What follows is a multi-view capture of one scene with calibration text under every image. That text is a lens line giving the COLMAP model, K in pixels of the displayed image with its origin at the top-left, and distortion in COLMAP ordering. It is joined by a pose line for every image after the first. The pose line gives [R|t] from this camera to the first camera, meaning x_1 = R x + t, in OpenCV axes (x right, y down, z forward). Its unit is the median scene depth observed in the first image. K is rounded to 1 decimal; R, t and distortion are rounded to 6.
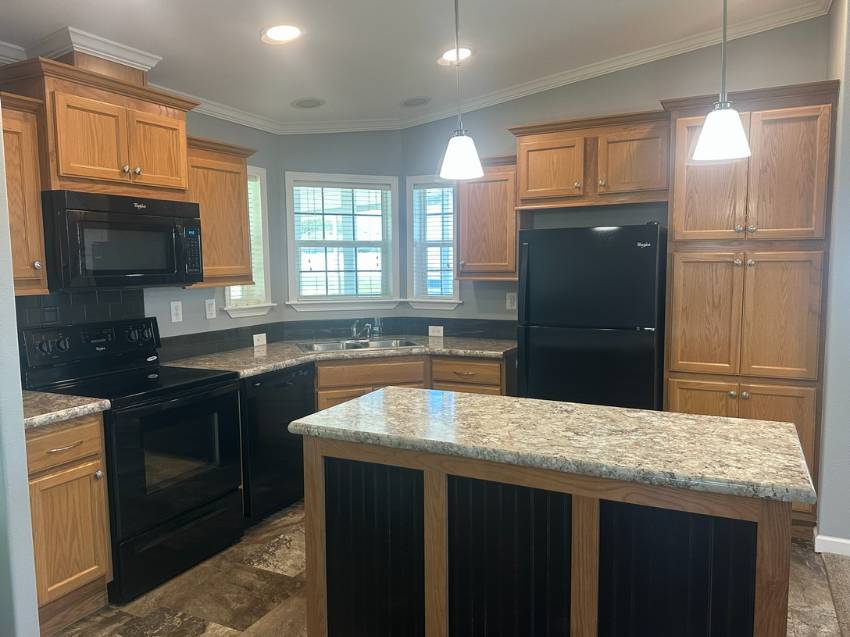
lens RADIAL K [[644.2, 0, 430.2], [0, 644.2, 321.7], [0, 0, 1]] dist [0.094591, -0.160321]
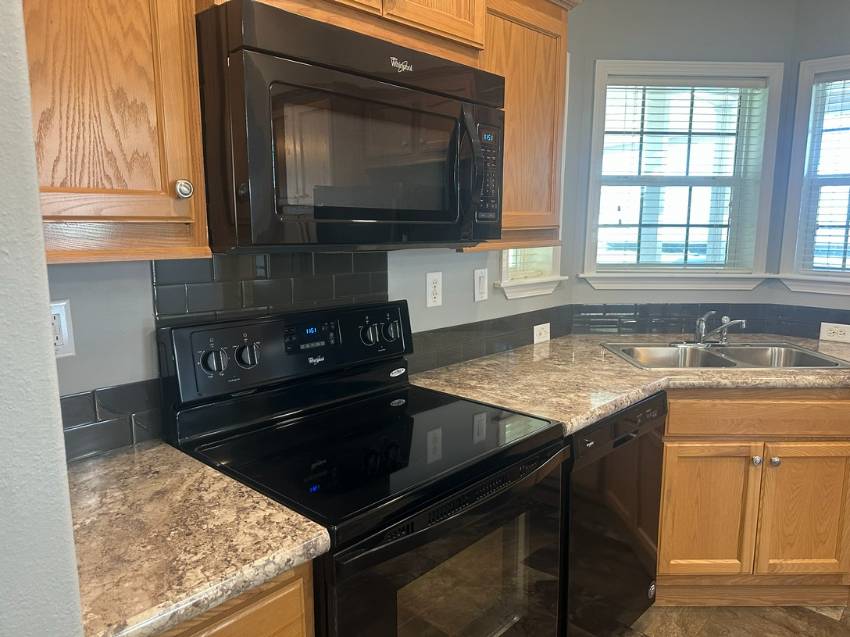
lens RADIAL K [[592.5, 0, 425.0], [0, 592.5, 318.5], [0, 0, 1]] dist [0.080599, -0.003573]
pose [[0.955449, 0.060498, -0.288889, -0.242082], [-0.041970, 0.996670, 0.069911, -0.026510], [0.292156, -0.054671, 0.954807, 0.484926]]
